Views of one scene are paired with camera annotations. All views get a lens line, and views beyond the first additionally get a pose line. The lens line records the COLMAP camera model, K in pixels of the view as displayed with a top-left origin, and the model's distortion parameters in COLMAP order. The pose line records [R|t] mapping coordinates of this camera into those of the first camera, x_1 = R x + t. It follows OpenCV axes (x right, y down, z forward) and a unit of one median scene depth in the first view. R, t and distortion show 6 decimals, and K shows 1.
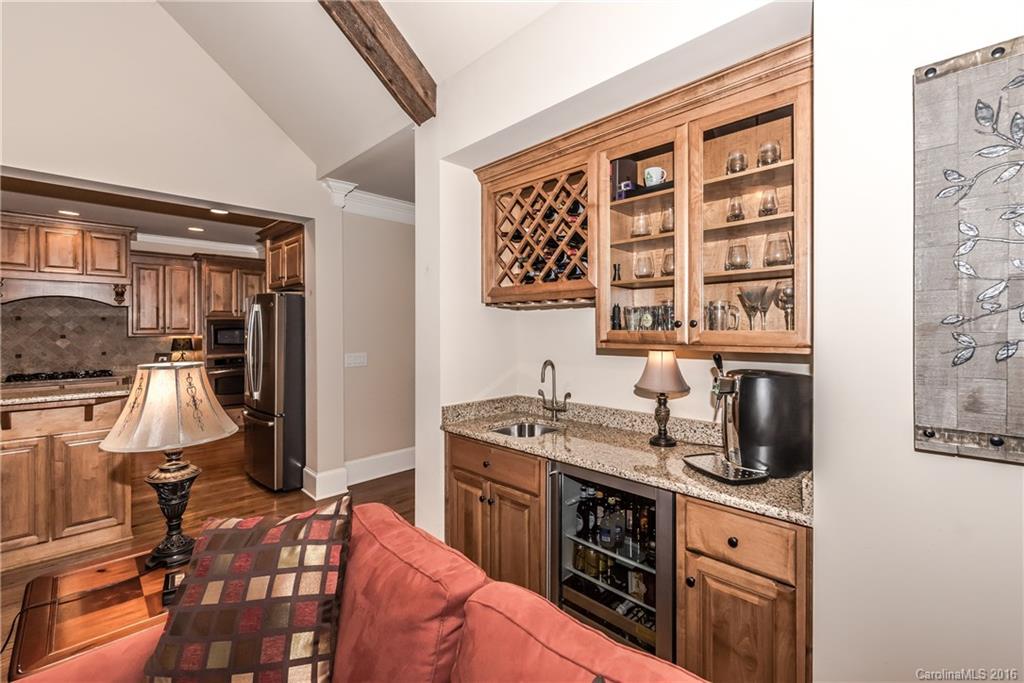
lens RADIAL K [[444.4, 0, 503.7], [0, 444.4, 333.0], [0, 0, 1]] dist [-0.004762, 0.000425]
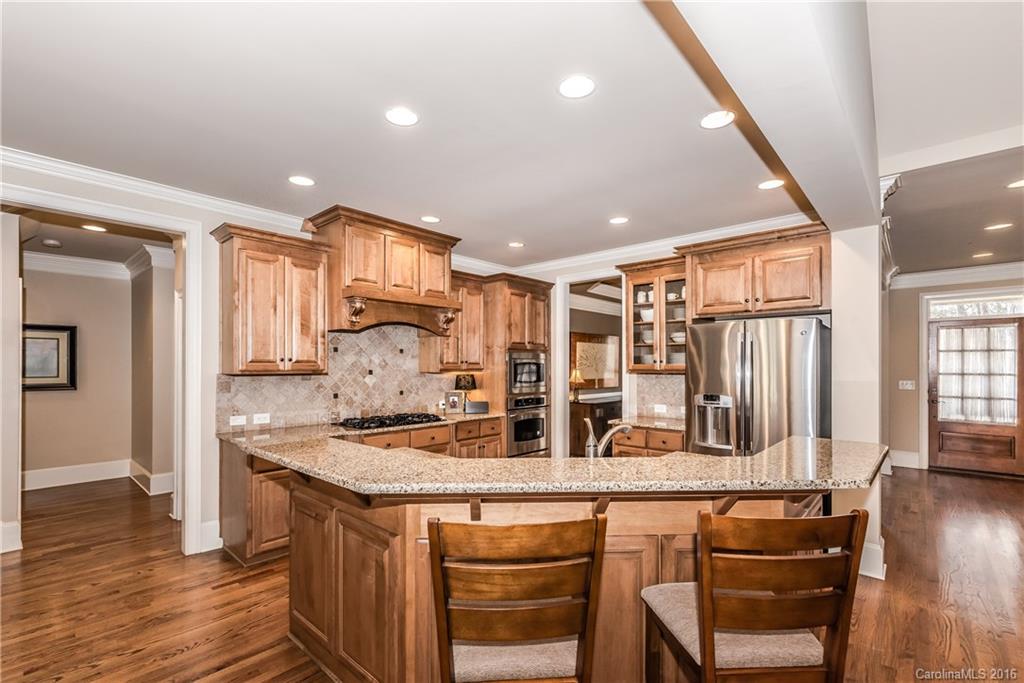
lens RADIAL K [[444.4, 0, 500.7], [0, 444.4, 361.4], [0, 0, 1]] dist [-0.004762, 0.000425]
pose [[0.999916, 0.003125, 0.012552, -0.720734], [-0.002853, 0.999762, -0.021620, 0.004873], [-0.012616, 0.021583, 0.999687, 0.163697]]
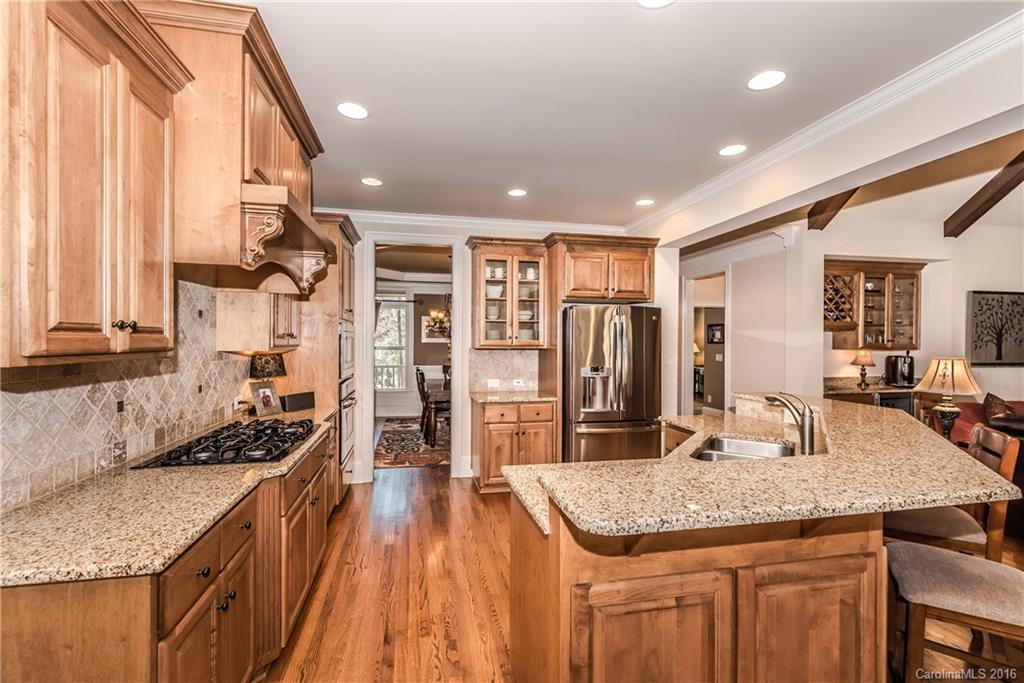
lens RADIAL K [[444.4, 0, 507.4], [0, 444.4, 344.5], [0, 0, 1]] dist [-0.004762, 0.000425]
pose [[0.575790, -0.000009, 0.817598, -1.084723], [0.003104, 0.999993, -0.002174, 0.001978], [-0.817592, 0.003790, 0.575785, 0.470911]]
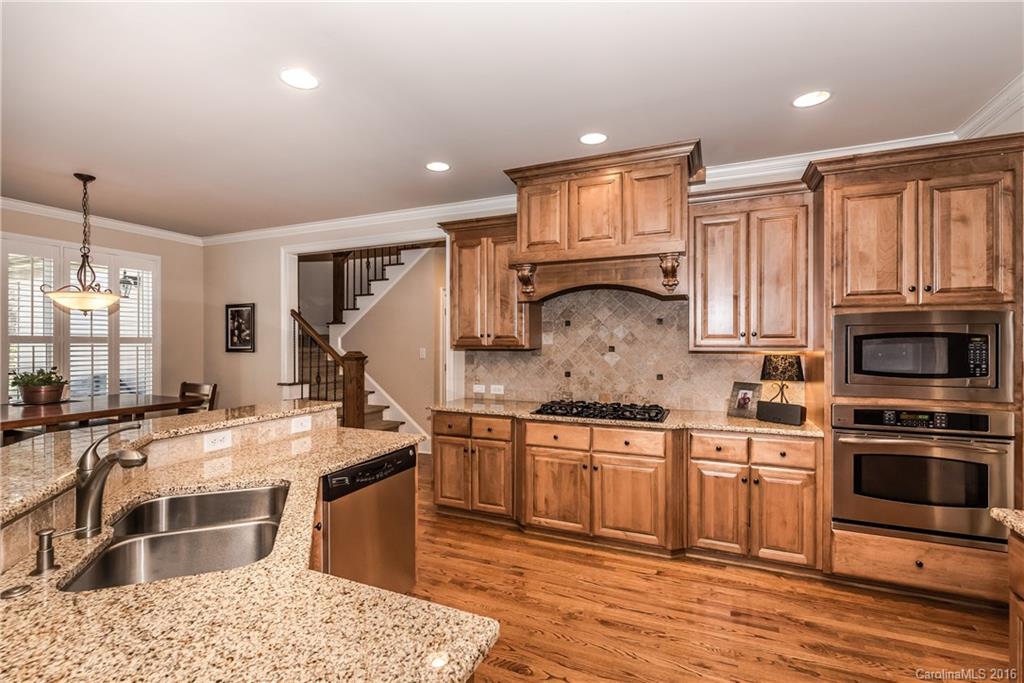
lens RADIAL K [[444.4, 0, 501.6], [0, 444.4, 342.7], [0, 0, 1]] dist [-0.004762, 0.000425]
pose [[0.342937, 0.002805, -0.939354, -0.394156], [-0.010330, 0.999946, -0.000786, 0.000929], [0.939302, 0.009973, 0.342948, 0.575210]]
